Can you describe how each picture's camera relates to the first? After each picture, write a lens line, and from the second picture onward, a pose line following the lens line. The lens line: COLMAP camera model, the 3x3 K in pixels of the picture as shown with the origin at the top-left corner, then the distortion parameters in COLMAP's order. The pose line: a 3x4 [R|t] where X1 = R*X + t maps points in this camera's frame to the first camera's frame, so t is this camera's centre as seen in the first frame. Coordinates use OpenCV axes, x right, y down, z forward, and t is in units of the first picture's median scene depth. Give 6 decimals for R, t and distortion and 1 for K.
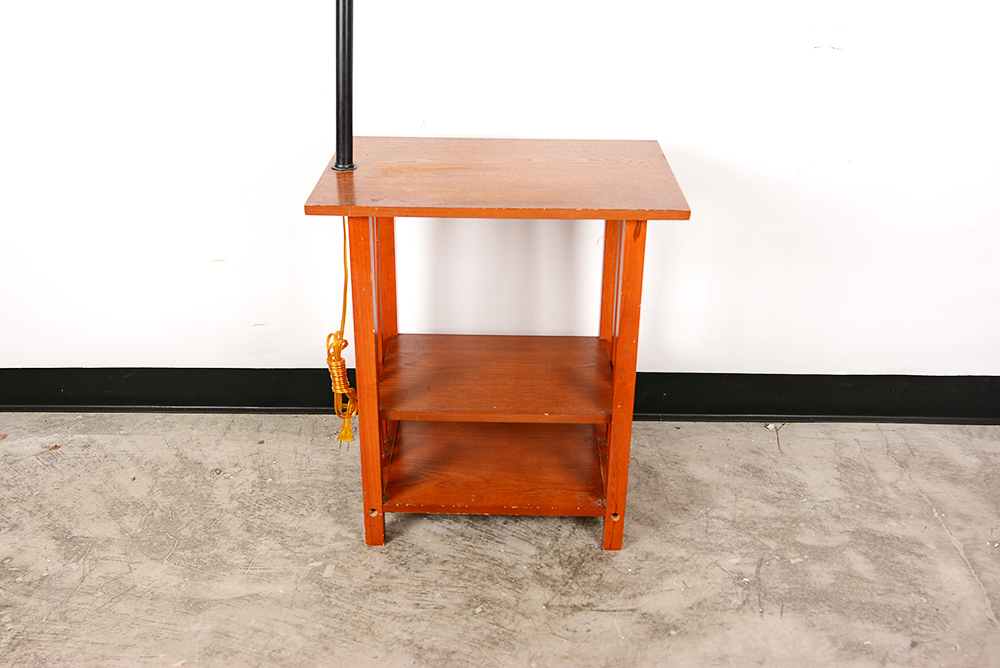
lens RADIAL K [[752.7, 0, 507.5], [0, 752.7, 332.2], [0, 0, 1]] dist [-0.029352, -0.004265]
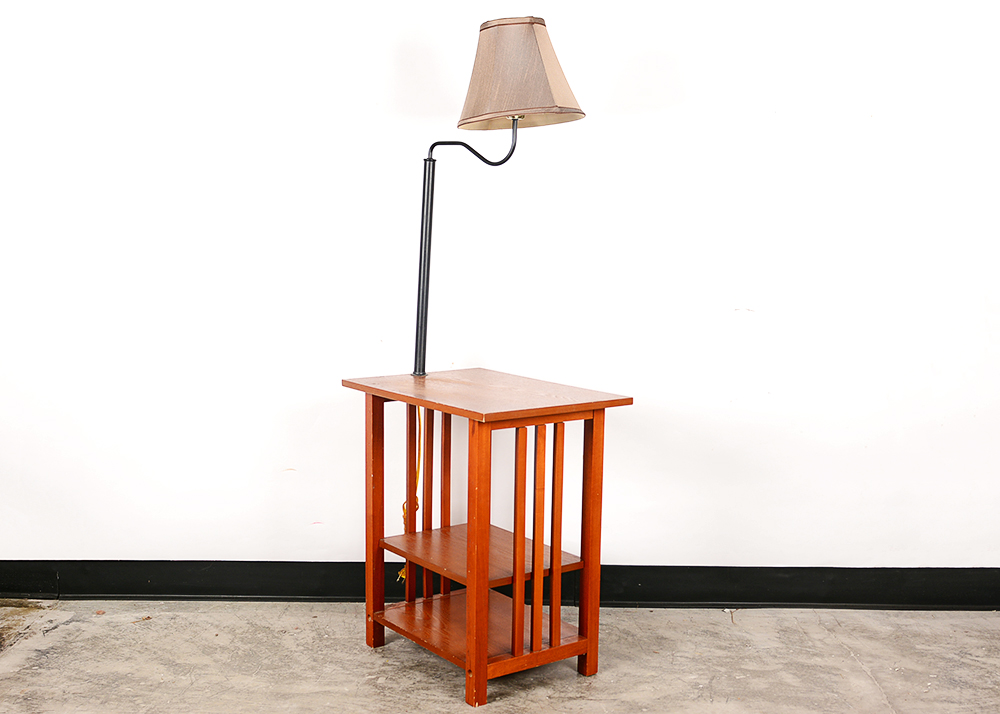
lens RADIAL K [[781.2, 0, 498.1], [0, 781.2, 358.1], [0, 0, 1]] dist [-0.042350, 0.000779]
pose [[0.999980, 0.005090, 0.003826, -0.040139], [-0.003273, 0.926266, -0.376856, 0.284013], [-0.005462, 0.376836, 0.926264, -0.426093]]
